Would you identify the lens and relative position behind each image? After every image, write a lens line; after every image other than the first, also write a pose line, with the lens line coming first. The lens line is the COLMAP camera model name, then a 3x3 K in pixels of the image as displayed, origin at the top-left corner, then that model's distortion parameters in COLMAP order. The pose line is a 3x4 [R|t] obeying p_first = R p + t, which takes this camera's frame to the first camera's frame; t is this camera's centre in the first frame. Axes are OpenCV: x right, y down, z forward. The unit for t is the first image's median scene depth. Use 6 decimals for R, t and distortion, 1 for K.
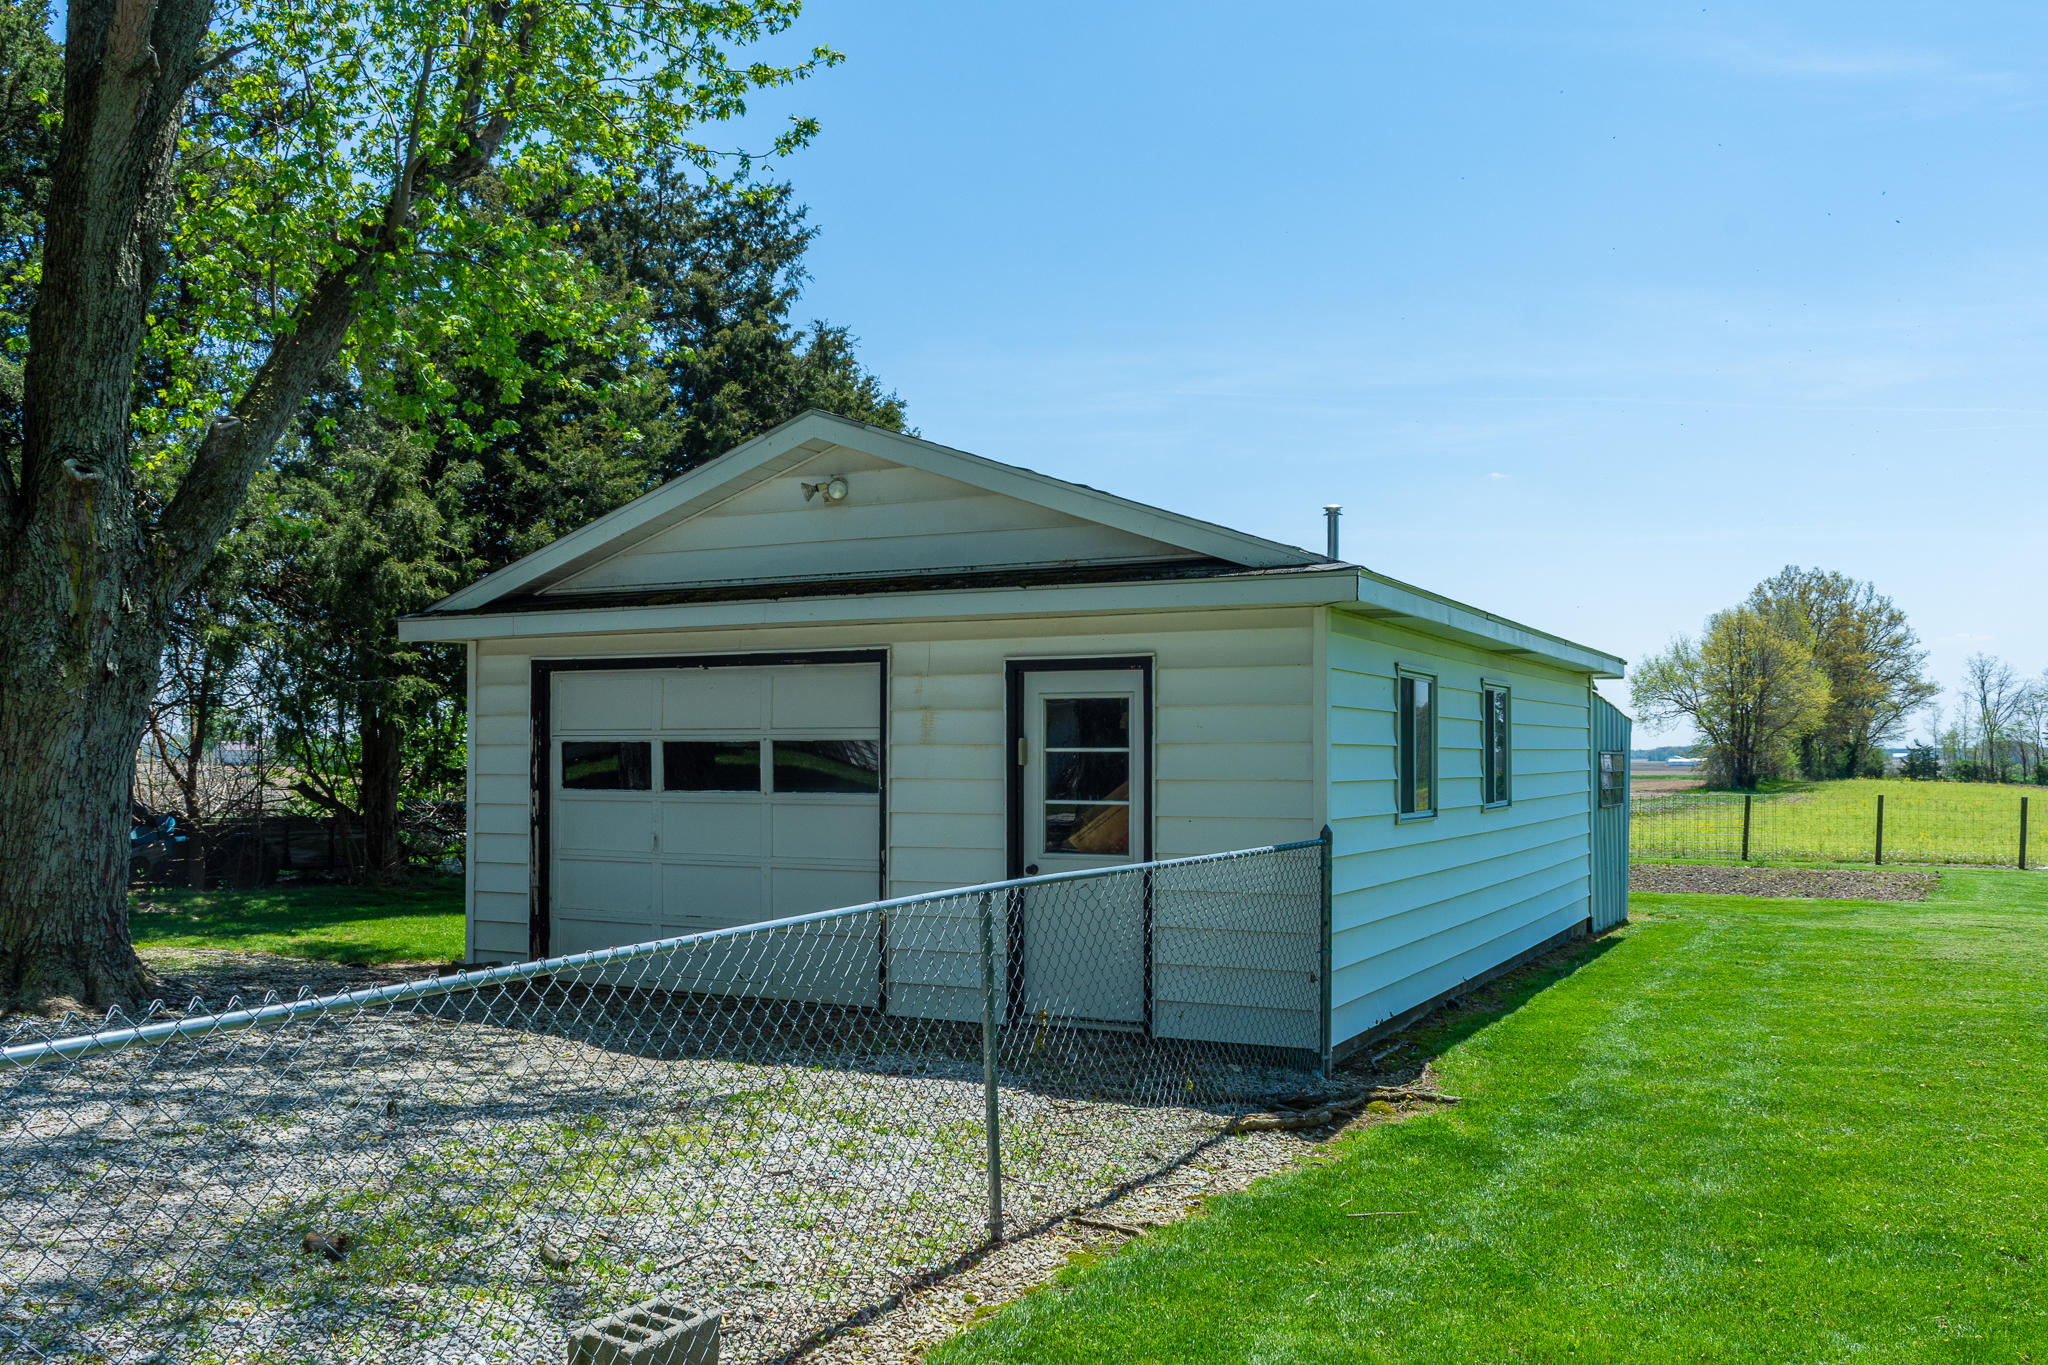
lens RADIAL K [[1731.5, 0, 1006.7], [0, 1731.5, 687.7], [0, 0, 1]] dist [-0.084847, 0.028295]
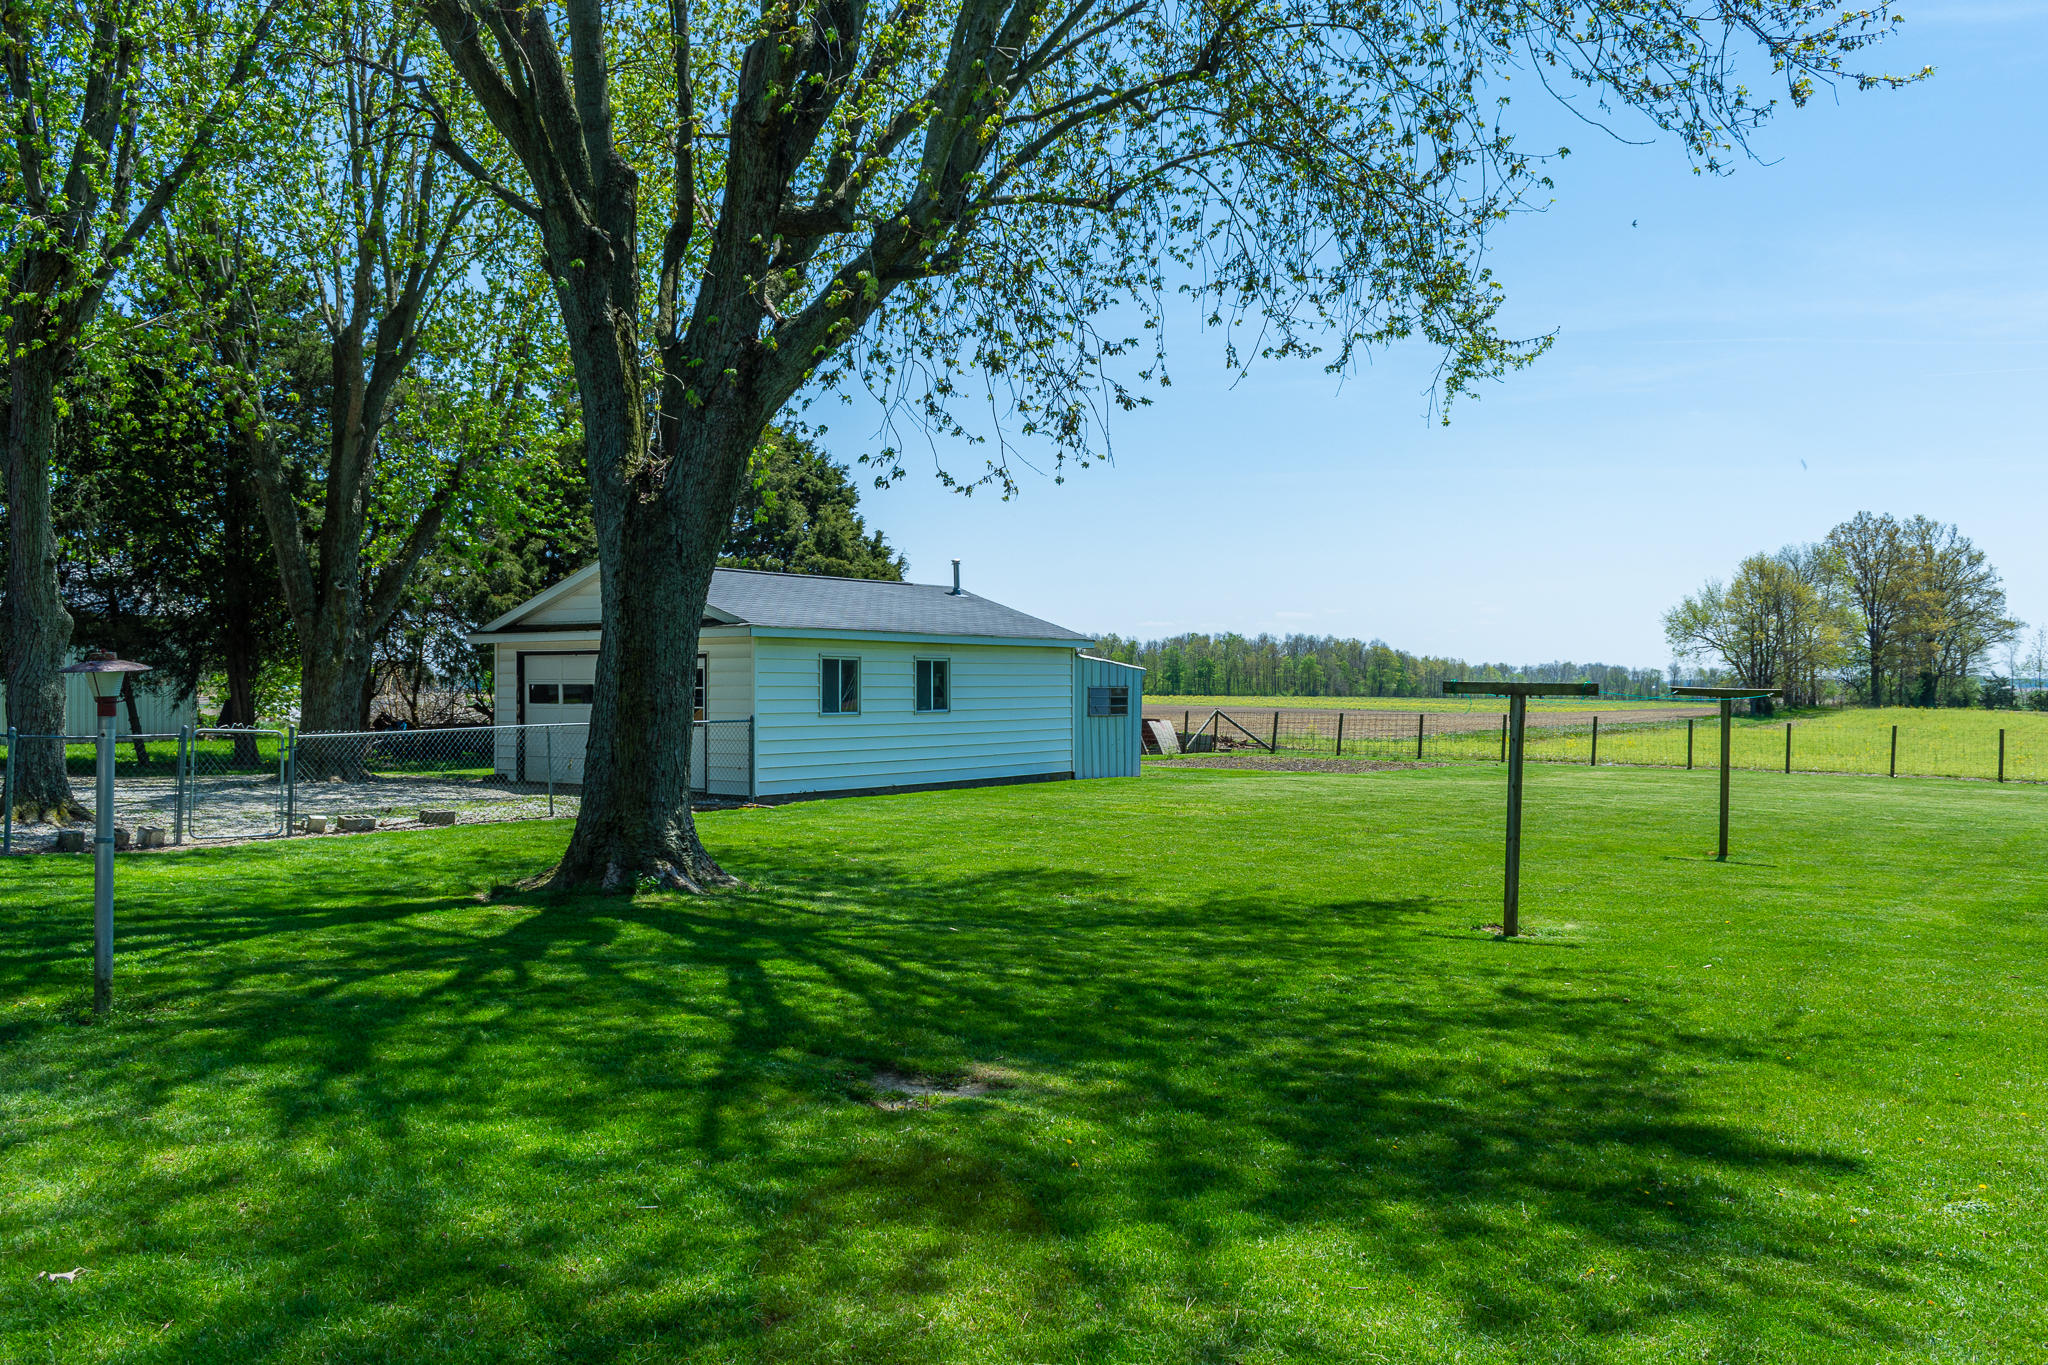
lens RADIAL K [[1731.5, 0, 1038.2], [0, 1731.5, 684.1], [0, 0, 1]] dist [-0.084847, 0.028295]
pose [[0.990088, -0.001022, -0.140446, 0.183260], [0.006499, 0.999236, 0.038538, -0.013385], [0.140299, -0.039068, 0.989338, -0.302419]]
